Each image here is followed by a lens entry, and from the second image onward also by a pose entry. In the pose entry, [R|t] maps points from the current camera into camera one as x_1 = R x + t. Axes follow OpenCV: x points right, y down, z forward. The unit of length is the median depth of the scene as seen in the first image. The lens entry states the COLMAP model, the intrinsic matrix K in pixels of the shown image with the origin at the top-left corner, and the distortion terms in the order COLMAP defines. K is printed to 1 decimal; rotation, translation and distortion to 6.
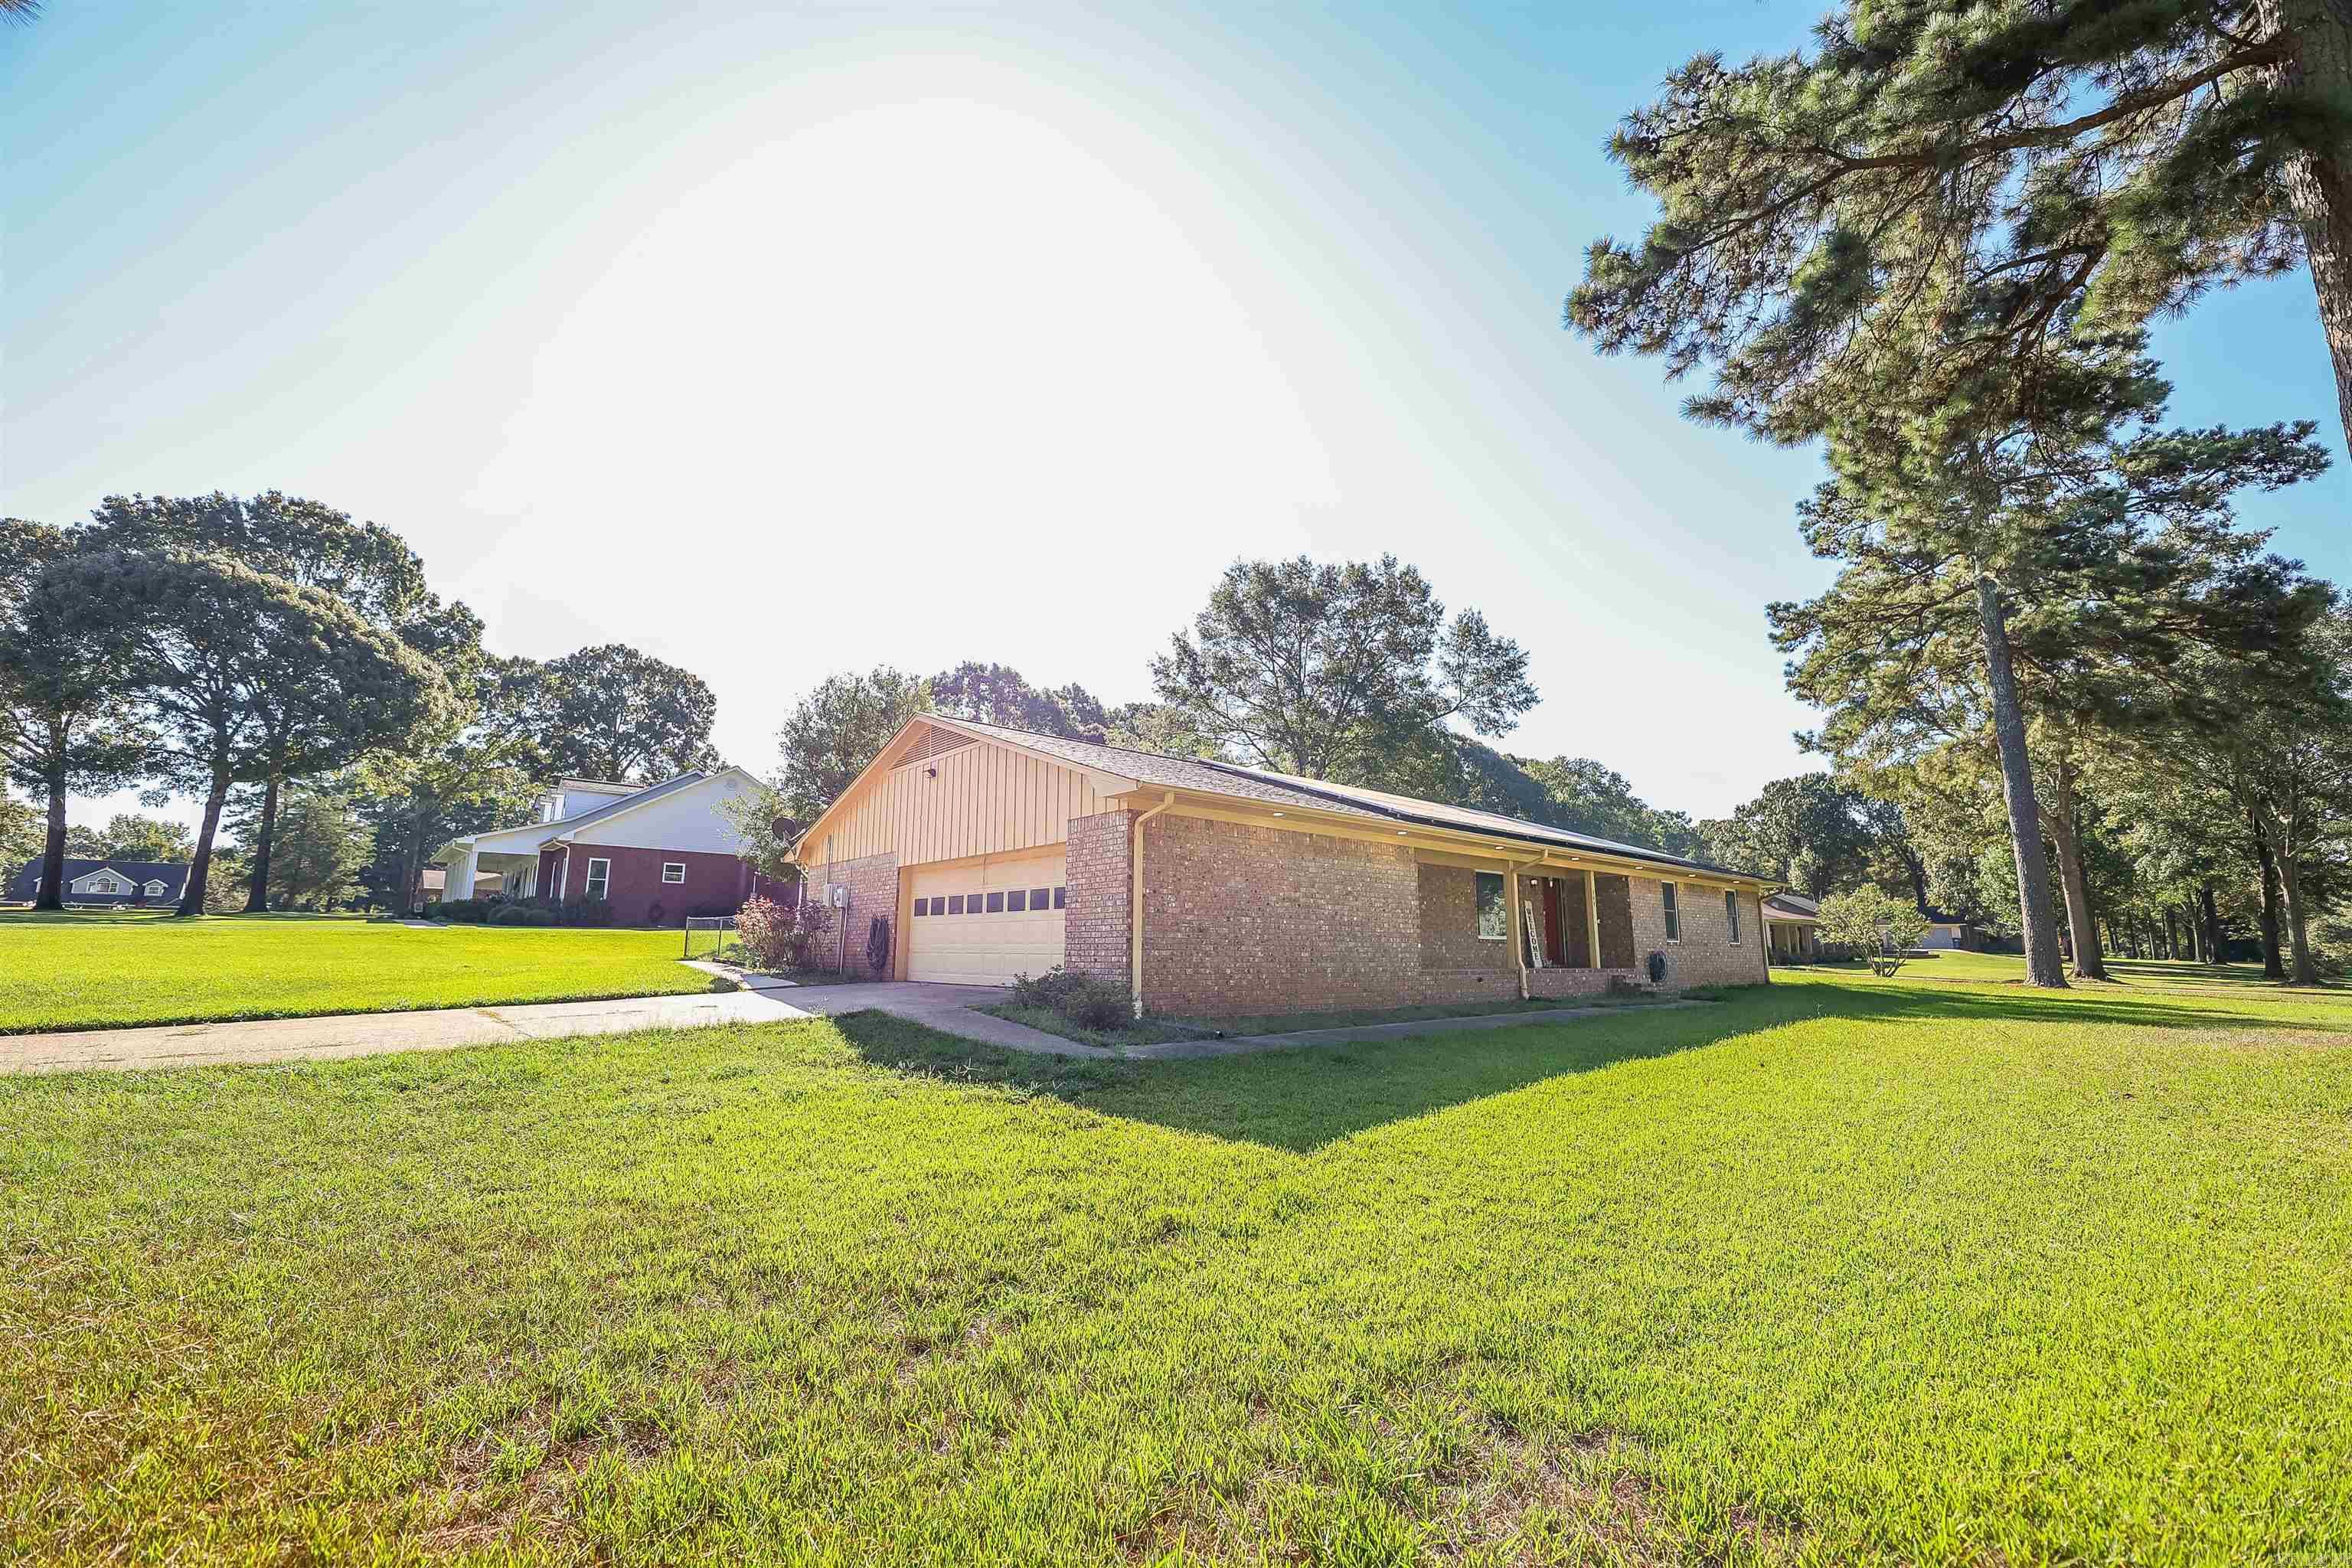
lens RADIAL K [[944.1, 0, 1184.8], [0, 944.1, 797.5], [0, 0, 1]] dist [-0.001796, -0.000559]
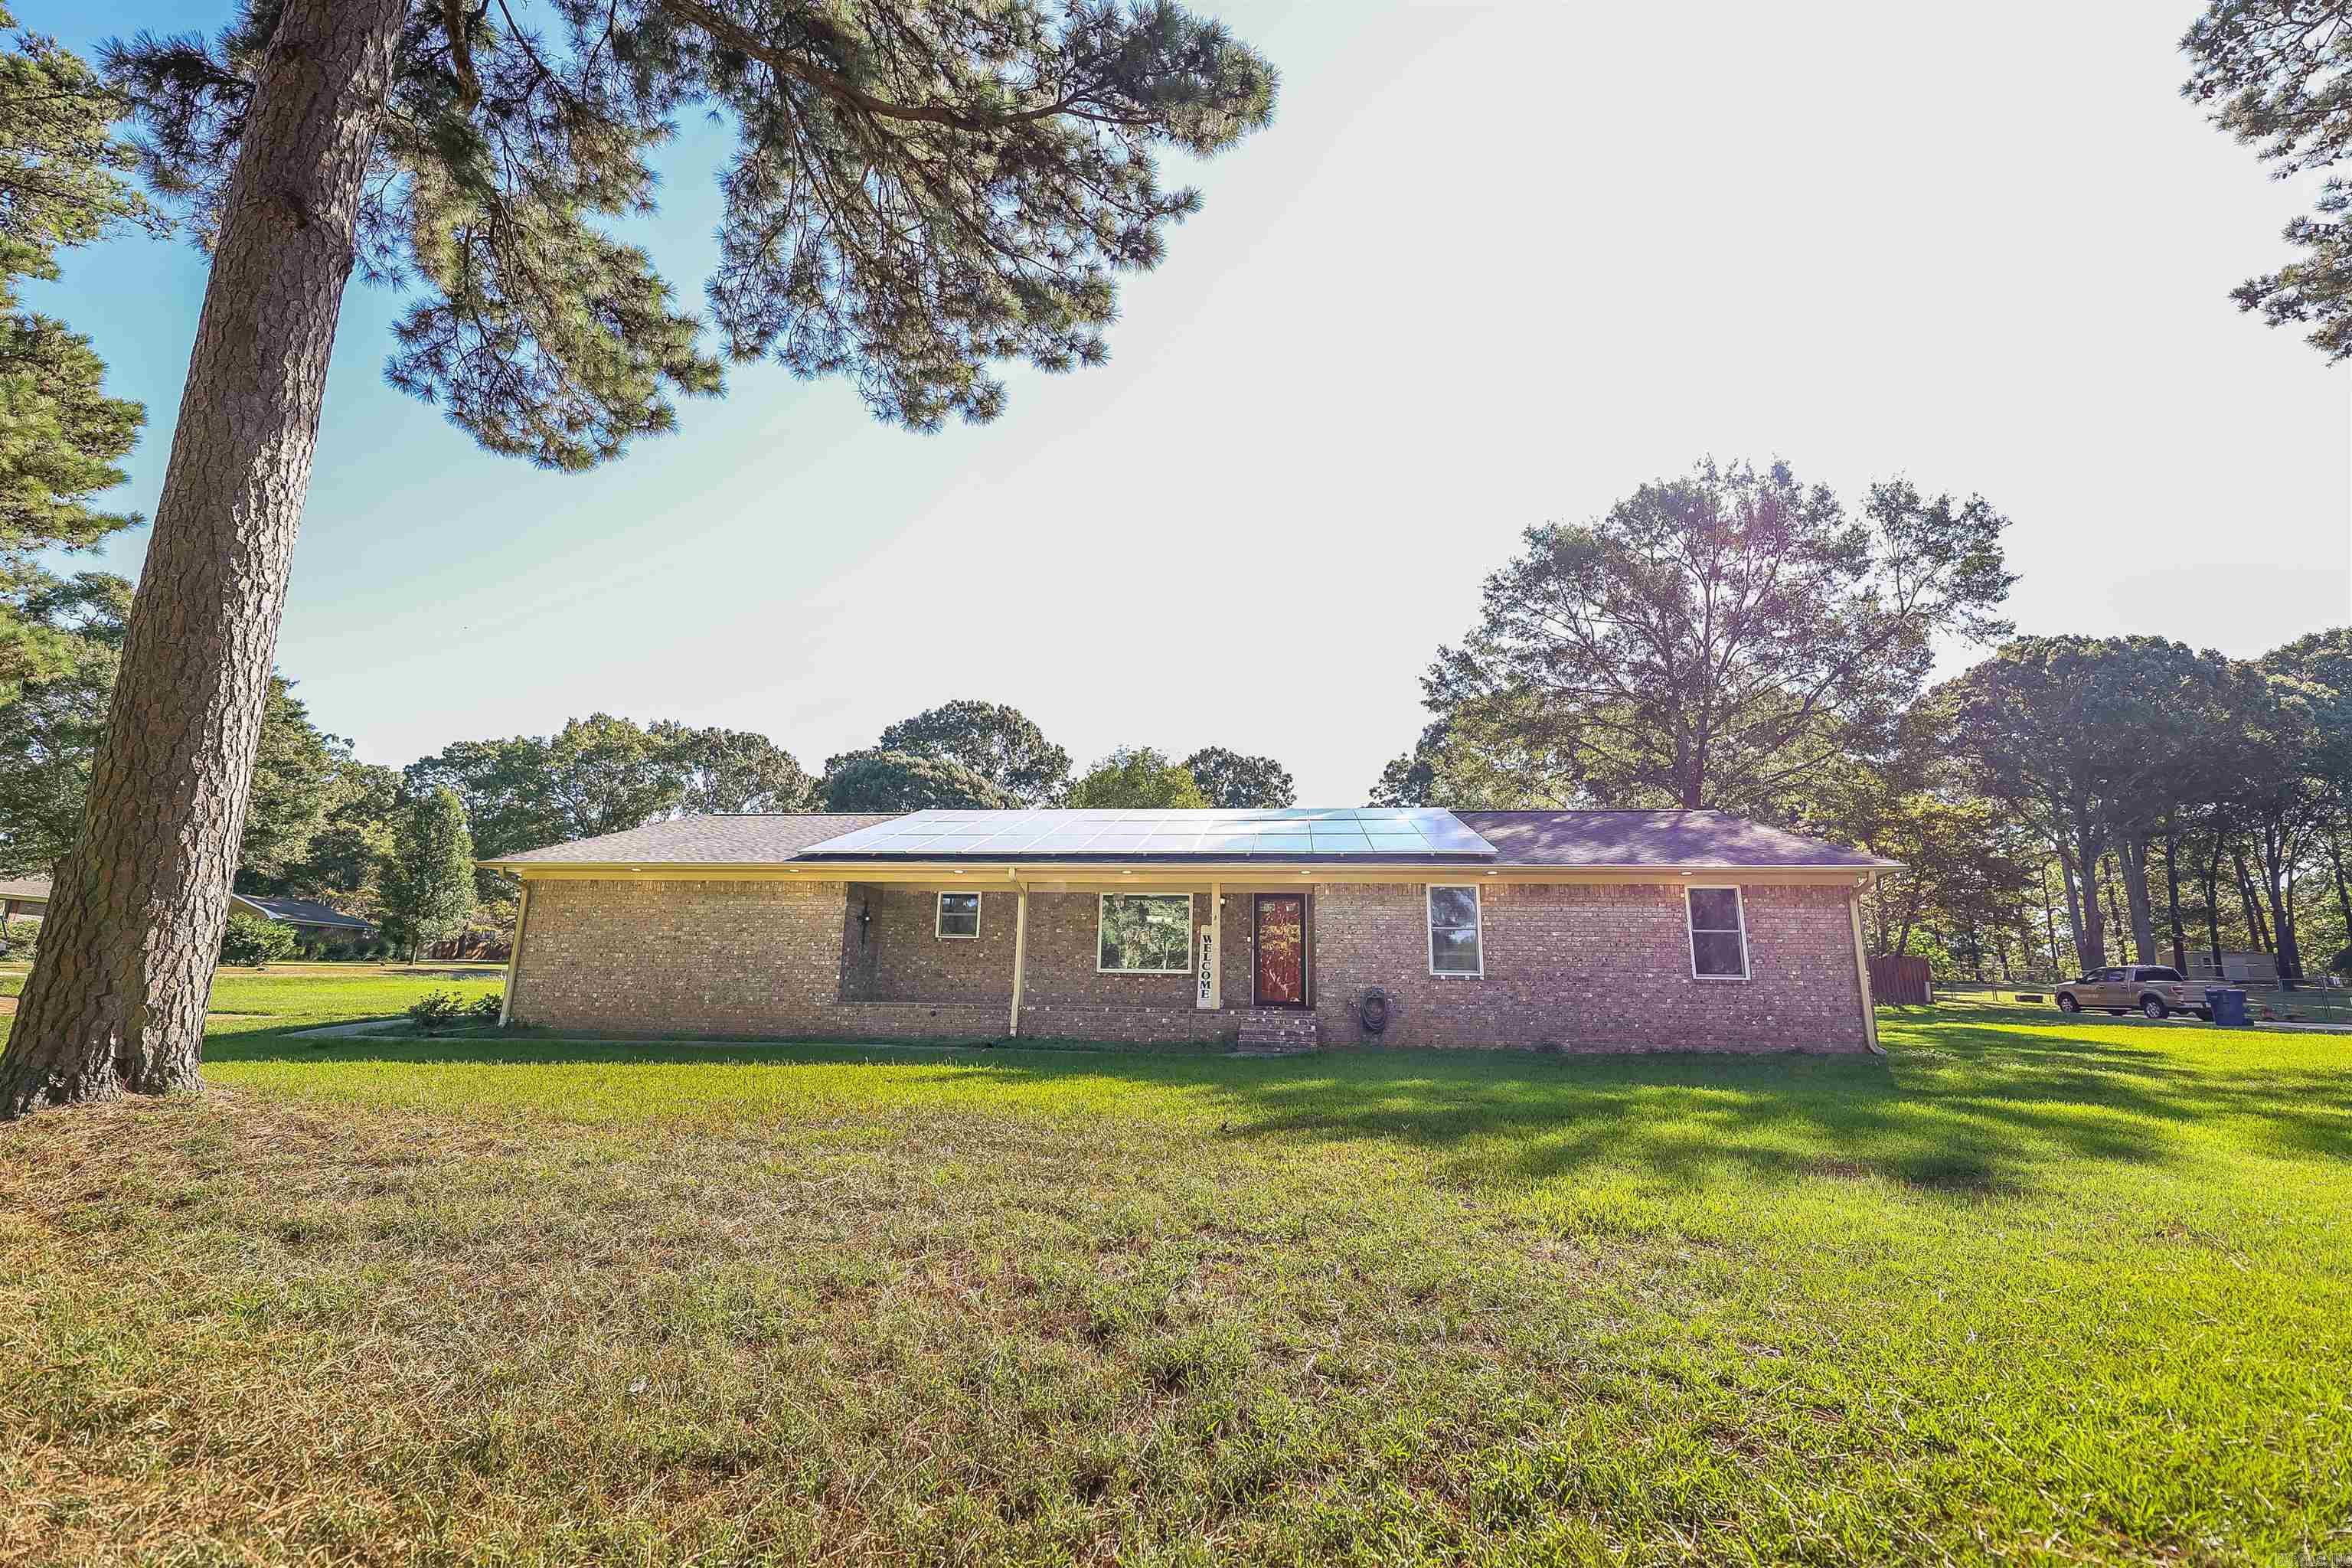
lens RADIAL K [[944.1, 0, 1184.8], [0, 944.1, 797.5], [0, 0, 1]] dist [-0.001796, -0.000559]
pose [[0.671784, -0.144138, -0.726588, 0.424148], [0.107360, 0.989474, -0.097026, 0.034423], [0.732926, -0.012827, 0.680188, 0.193043]]
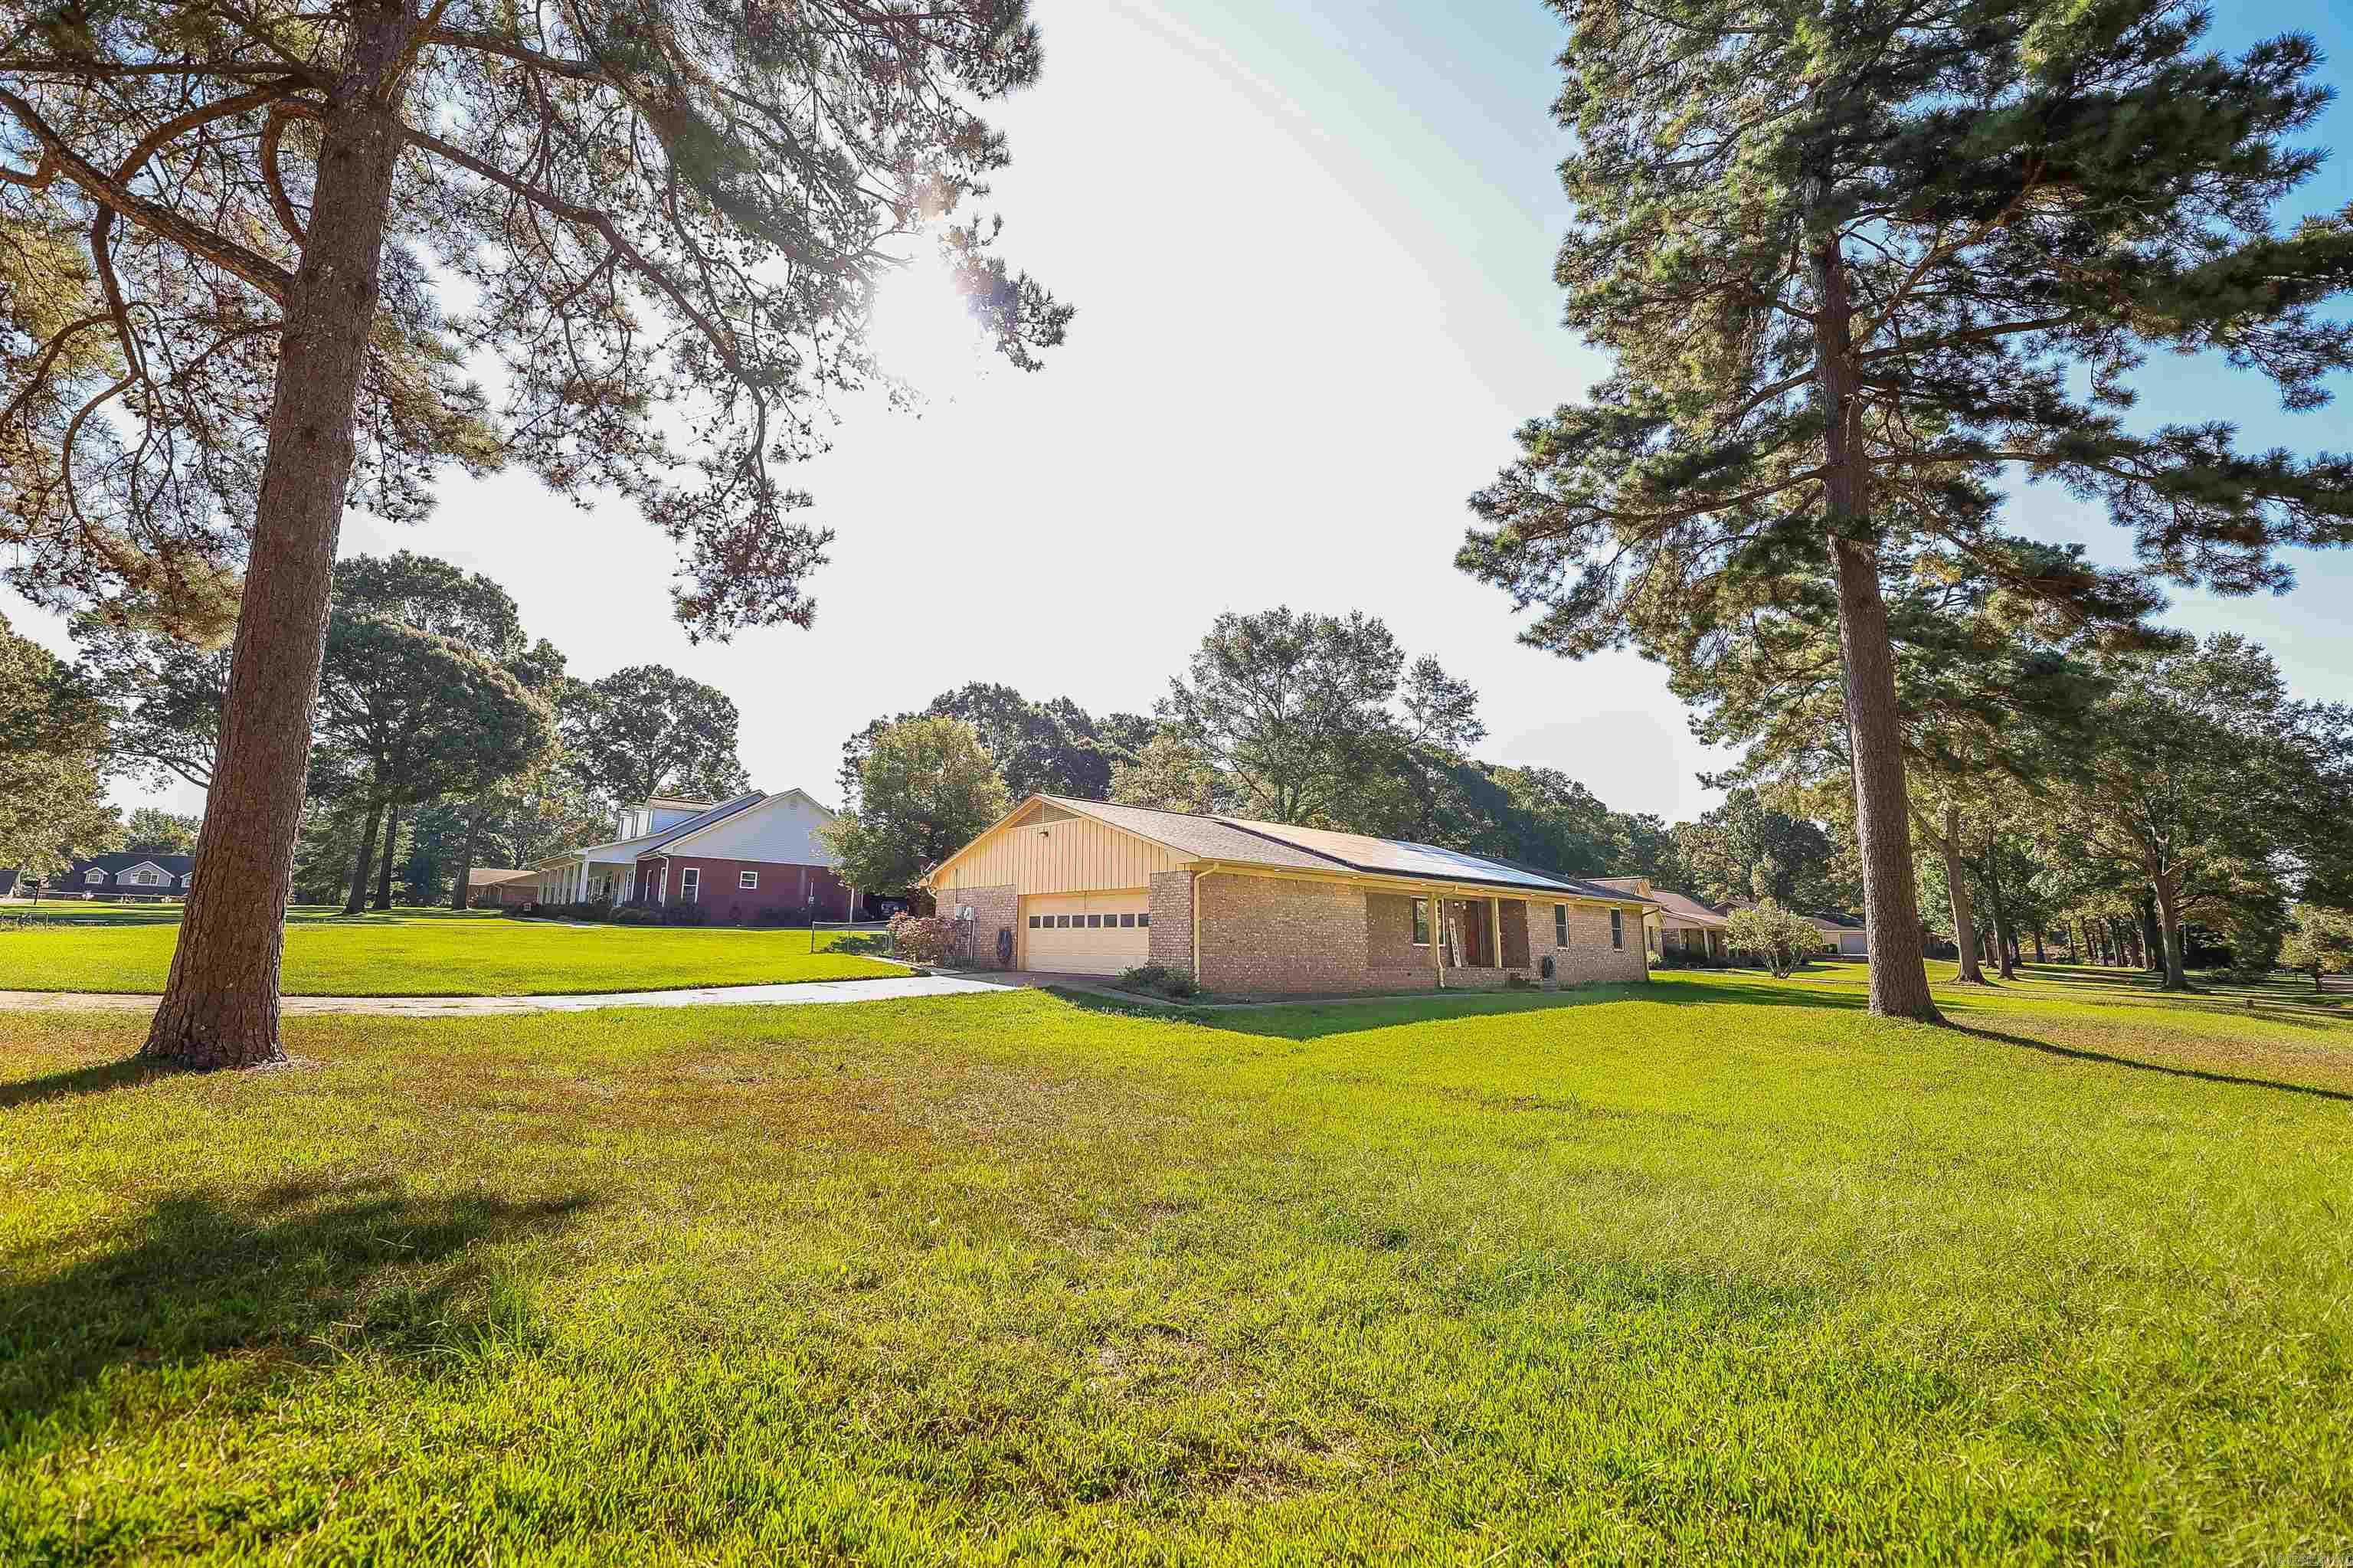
lens RADIAL K [[940.5, 0, 1136.0], [0, 940.5, 778.6], [0, 0, 1]] dist [0.000564, 0.000010]
pose [[0.999699, 0.005427, -0.023922, -0.025490], [-0.005836, 0.999837, -0.017080, -0.026680], [0.023826, 0.017214, 0.999568, -0.151865]]
